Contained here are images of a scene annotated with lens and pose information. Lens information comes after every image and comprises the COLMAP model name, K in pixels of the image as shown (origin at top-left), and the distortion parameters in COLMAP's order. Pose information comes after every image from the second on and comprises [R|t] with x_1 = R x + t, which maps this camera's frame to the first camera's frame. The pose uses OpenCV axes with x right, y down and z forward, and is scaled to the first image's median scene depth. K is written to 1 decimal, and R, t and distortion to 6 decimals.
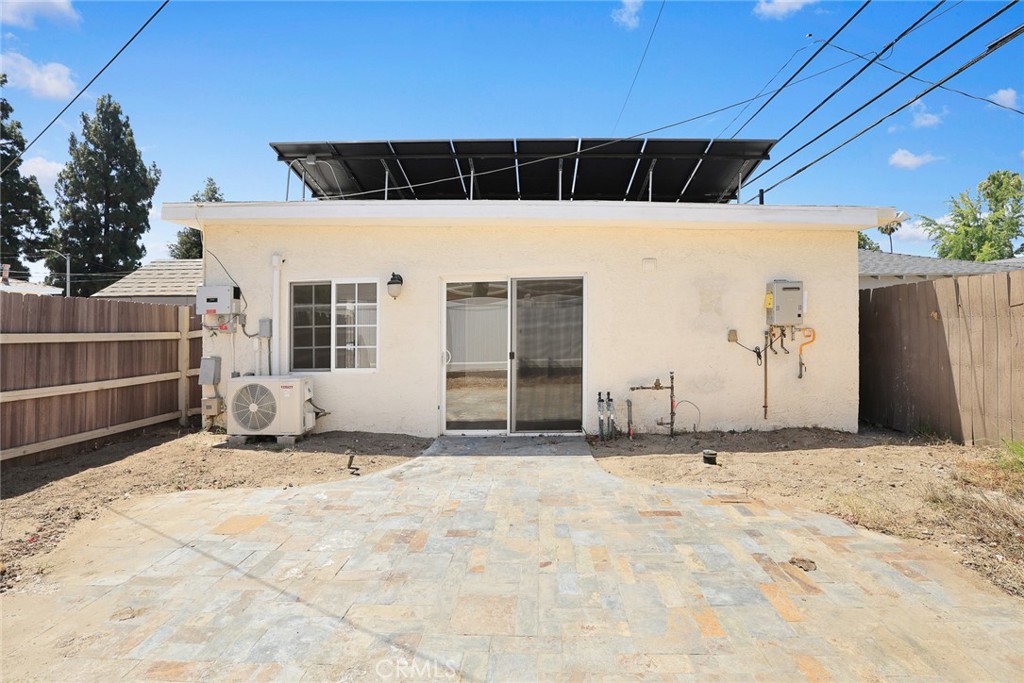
lens RADIAL K [[445.3, 0, 516.2], [0, 445.3, 322.7], [0, 0, 1]] dist [-0.040021, 0.011563]
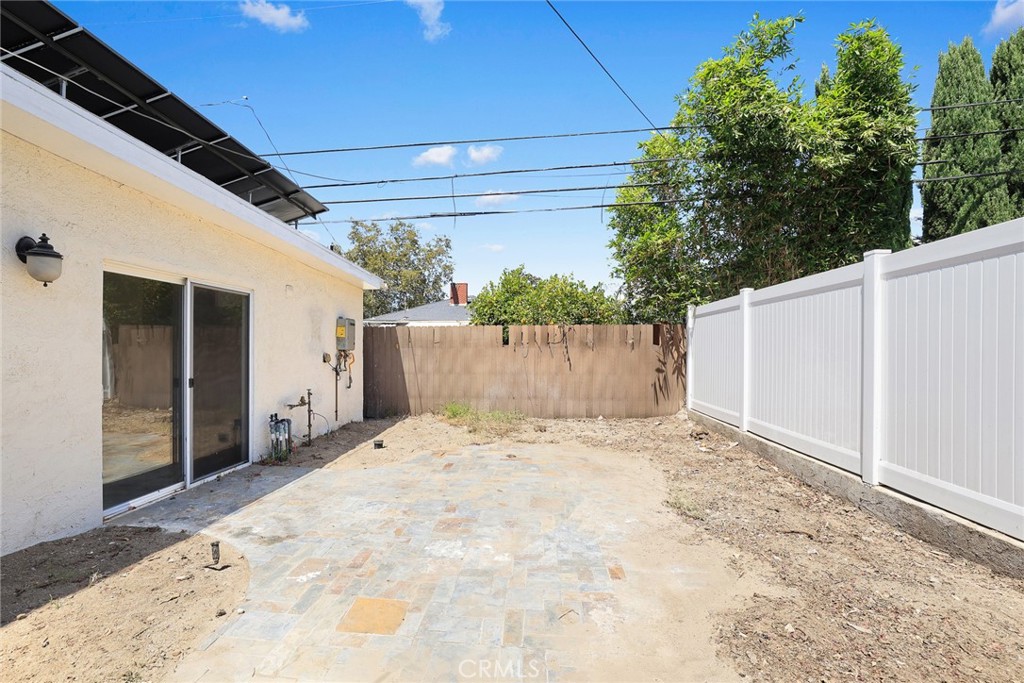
lens RADIAL K [[458.8, 0, 501.7], [0, 458.8, 358.4], [0, 0, 1]] dist [-0.000352, -0.000010]
pose [[0.036900, 0.003677, 0.999312, -0.793292], [-0.014523, 0.999890, -0.003143, 0.027315], [-0.999213, -0.014397, 0.036949, 0.449068]]
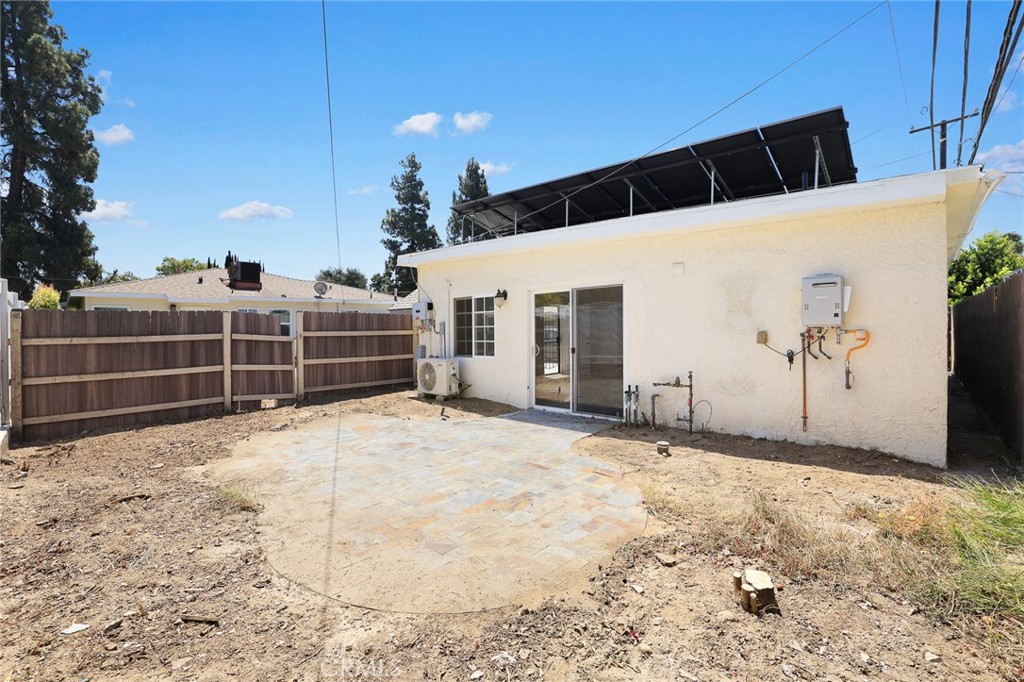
lens RADIAL K [[445.3, 0, 516.2], [0, 445.3, 322.2], [0, 0, 1]] dist [-0.040021, 0.011563]
pose [[0.766030, -0.006881, -0.642768, 0.687633], [0.011954, 0.999922, 0.003542, -0.012192], [0.642694, -0.010396, 0.766053, -0.055709]]
